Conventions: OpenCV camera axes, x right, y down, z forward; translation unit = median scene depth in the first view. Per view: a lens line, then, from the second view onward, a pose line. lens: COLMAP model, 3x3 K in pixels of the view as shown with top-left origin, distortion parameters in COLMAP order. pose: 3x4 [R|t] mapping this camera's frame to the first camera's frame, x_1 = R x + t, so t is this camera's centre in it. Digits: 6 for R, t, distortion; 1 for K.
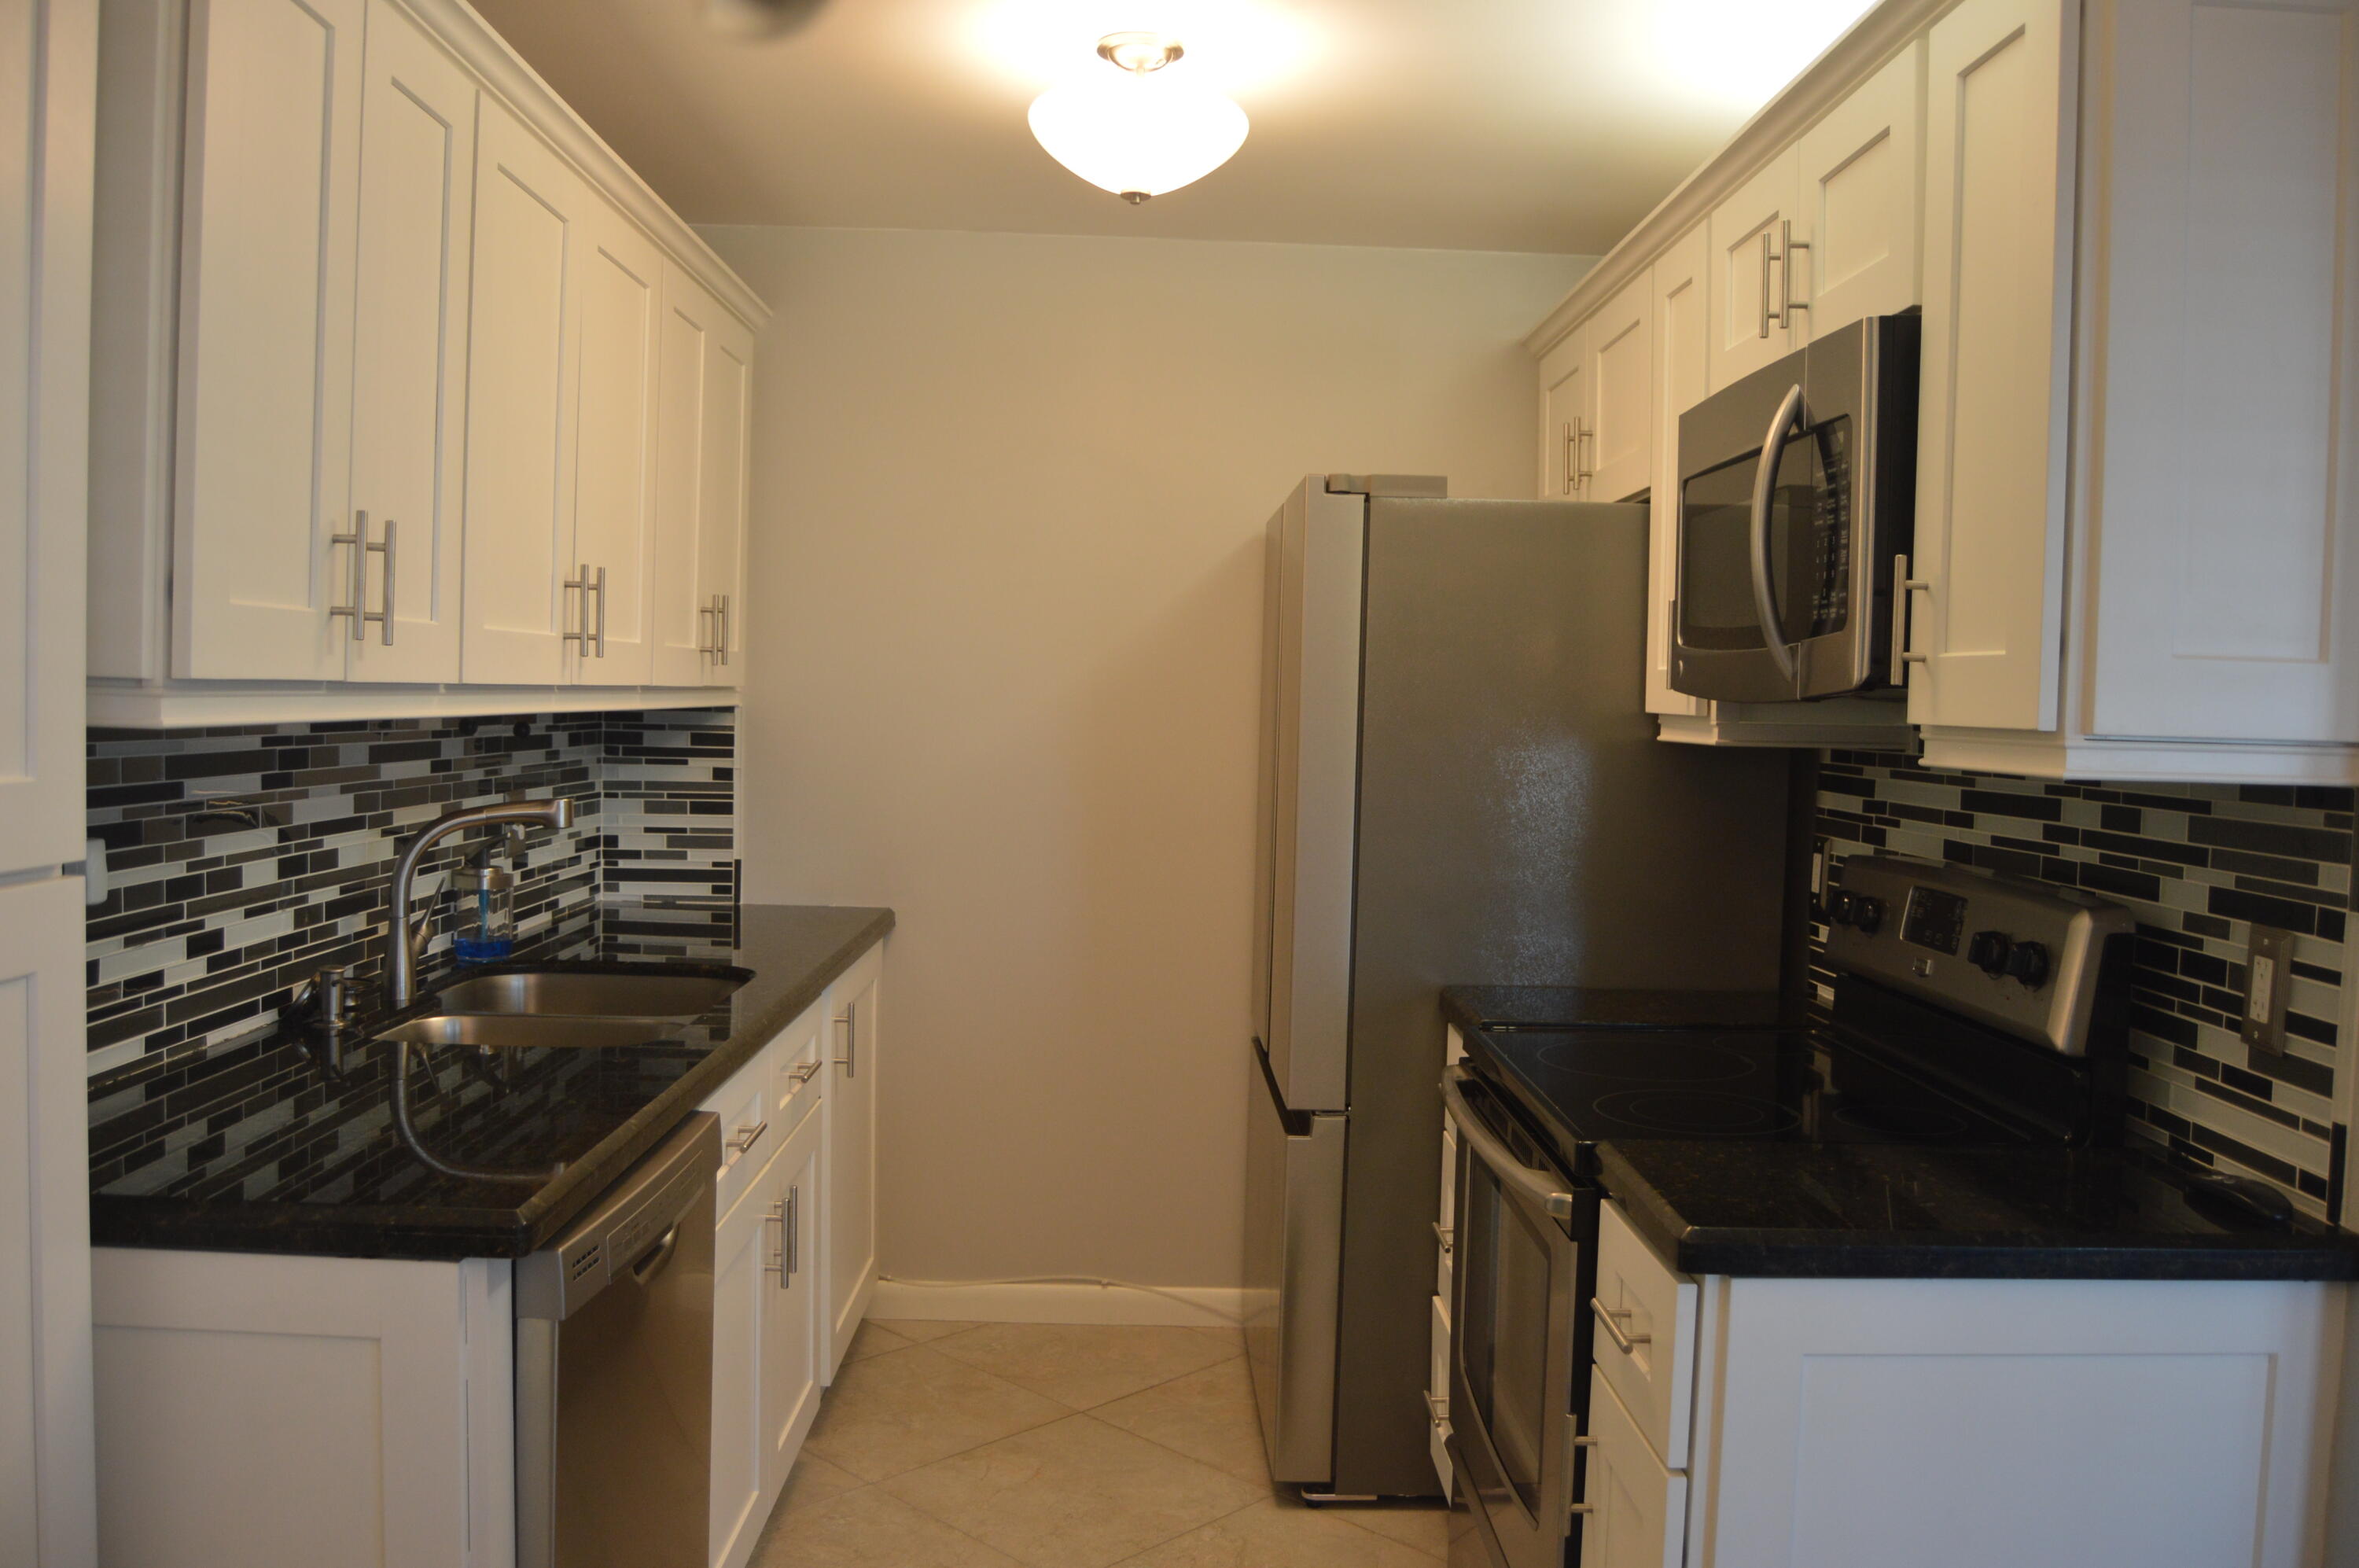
lens RADIAL K [[1867.6, 0, 1189.3], [0, 1867.6, 776.7], [0, 0, 1]] dist [-0.093686, 0.039225]
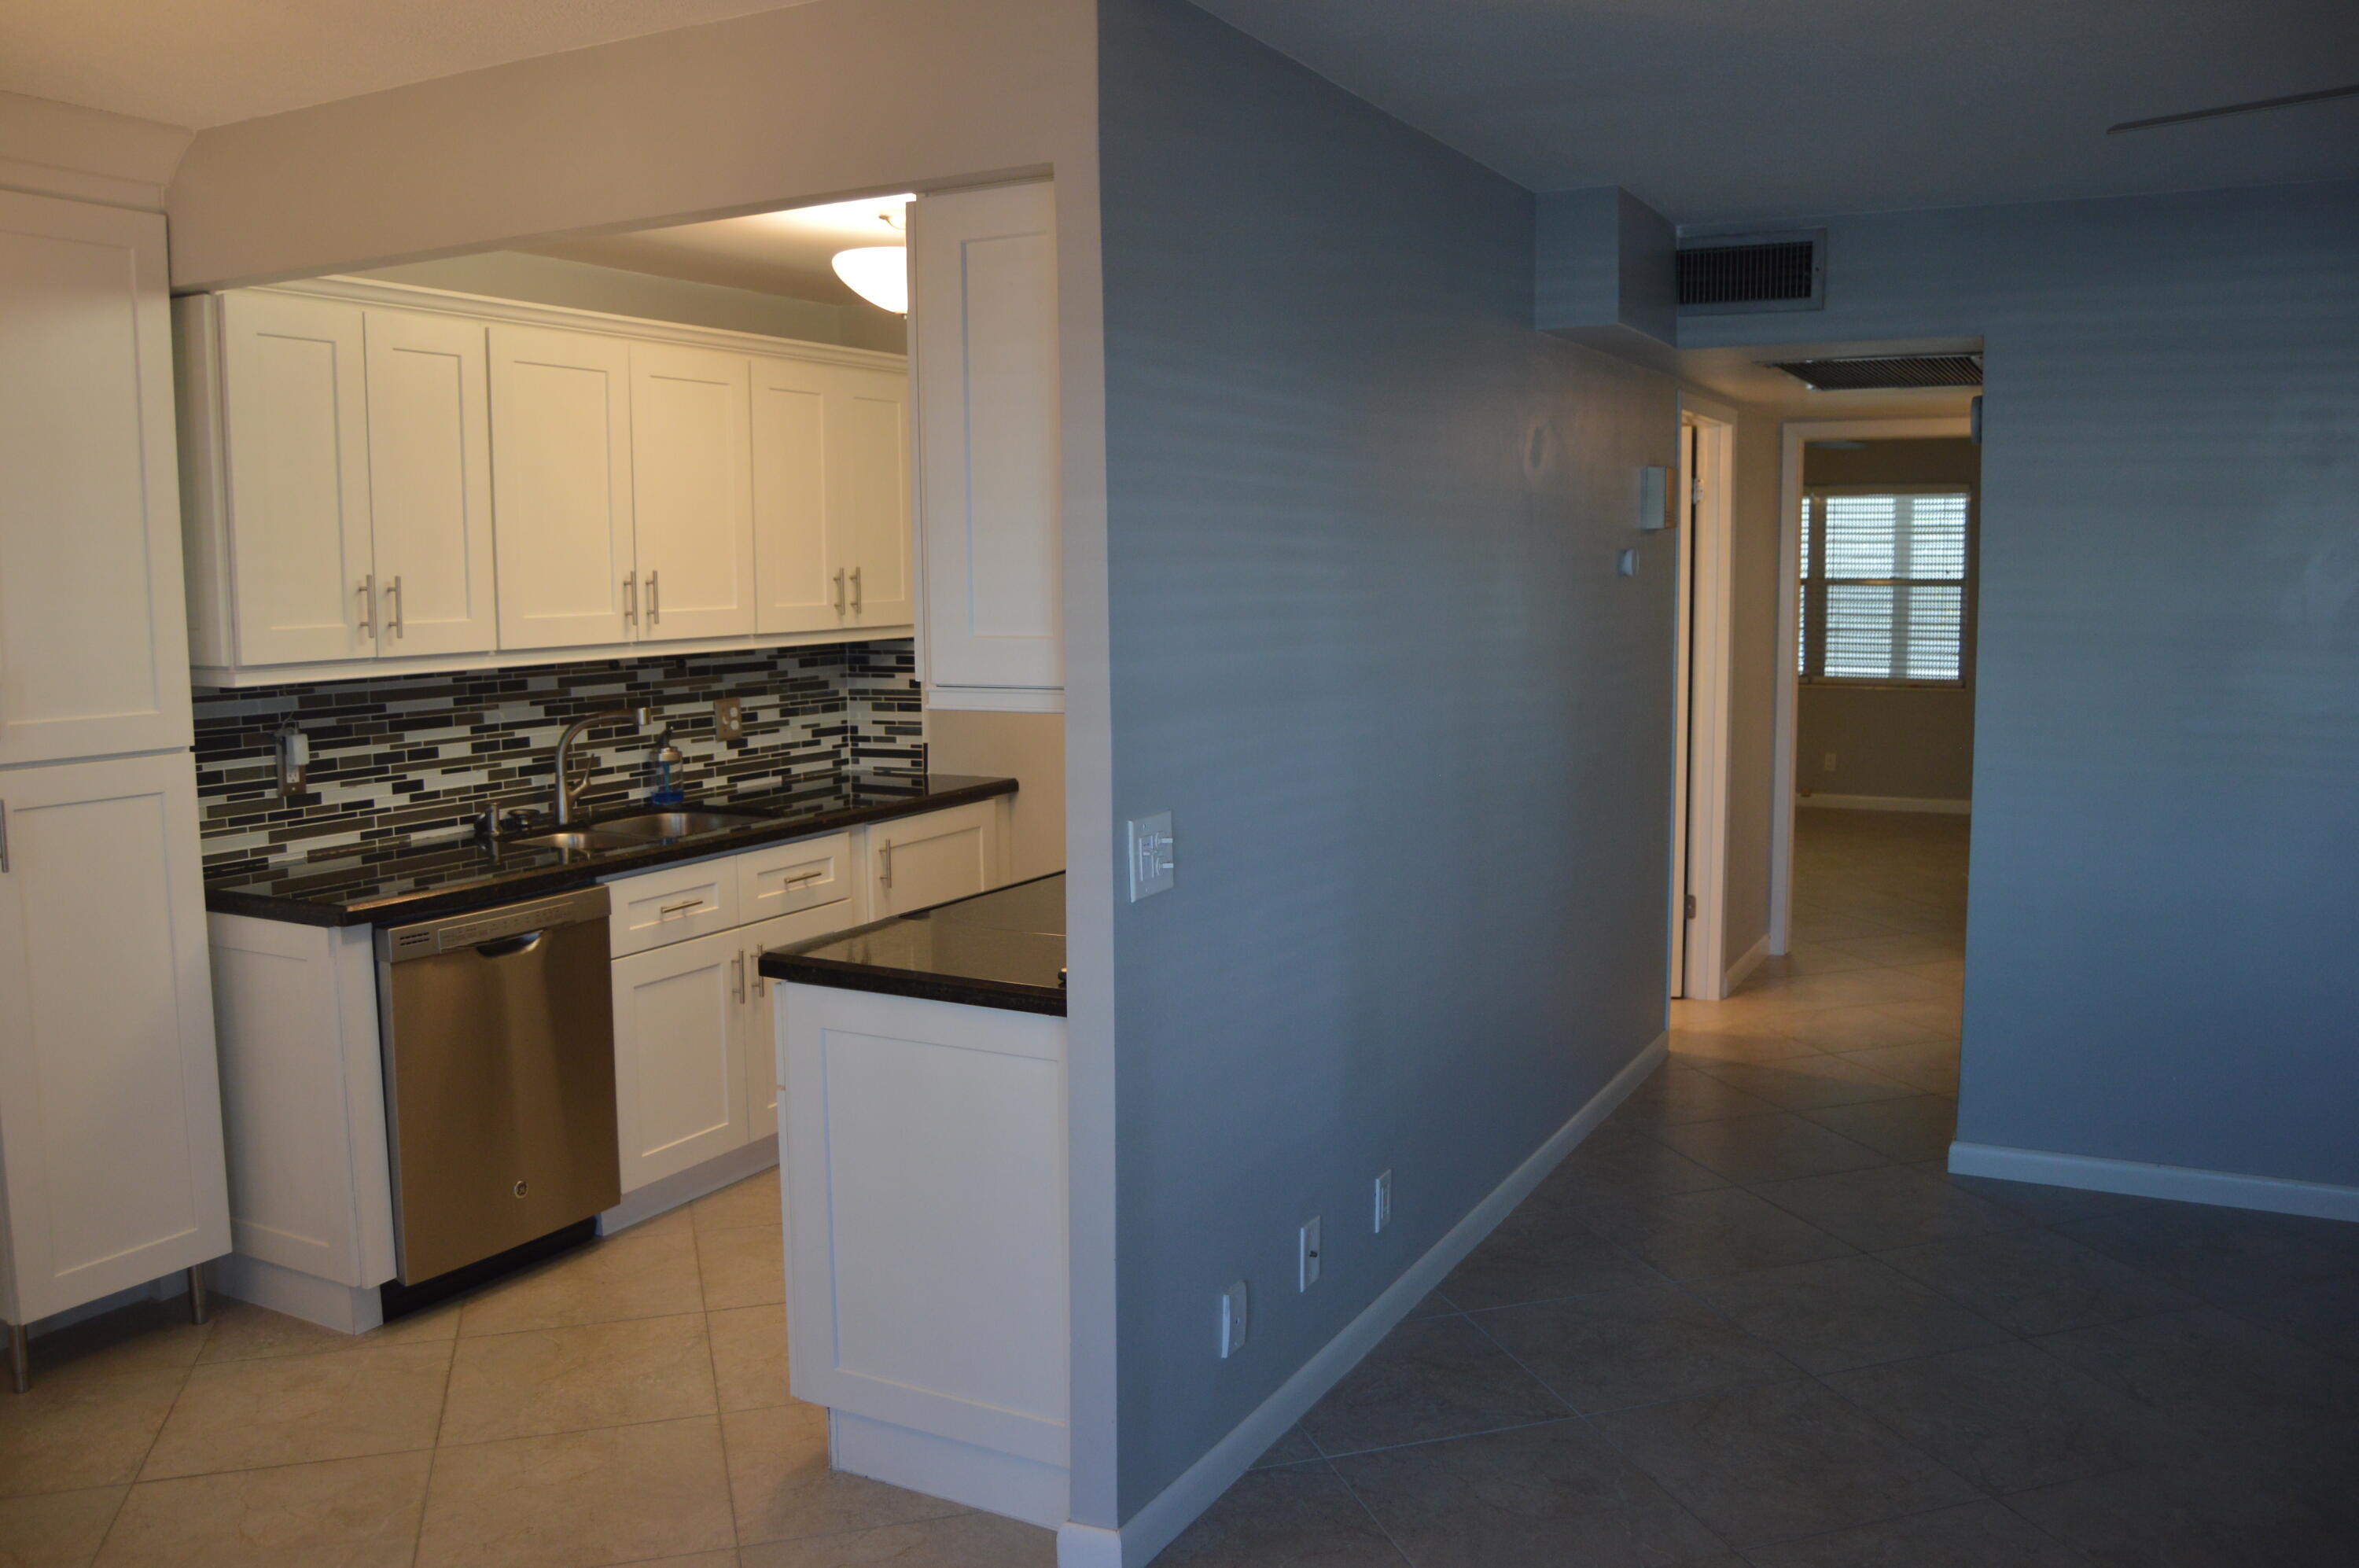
lens RADIAL K [[1867.6, 0, 1180.1], [0, 1867.6, 777.0], [0, 0, 1]] dist [-0.093686, 0.039225]
pose [[0.872086, 0.020967, -0.488904, 1.109903], [0.011505, 0.997927, 0.063318, -0.032317], [0.489218, -0.060843, 0.870037, -0.289469]]
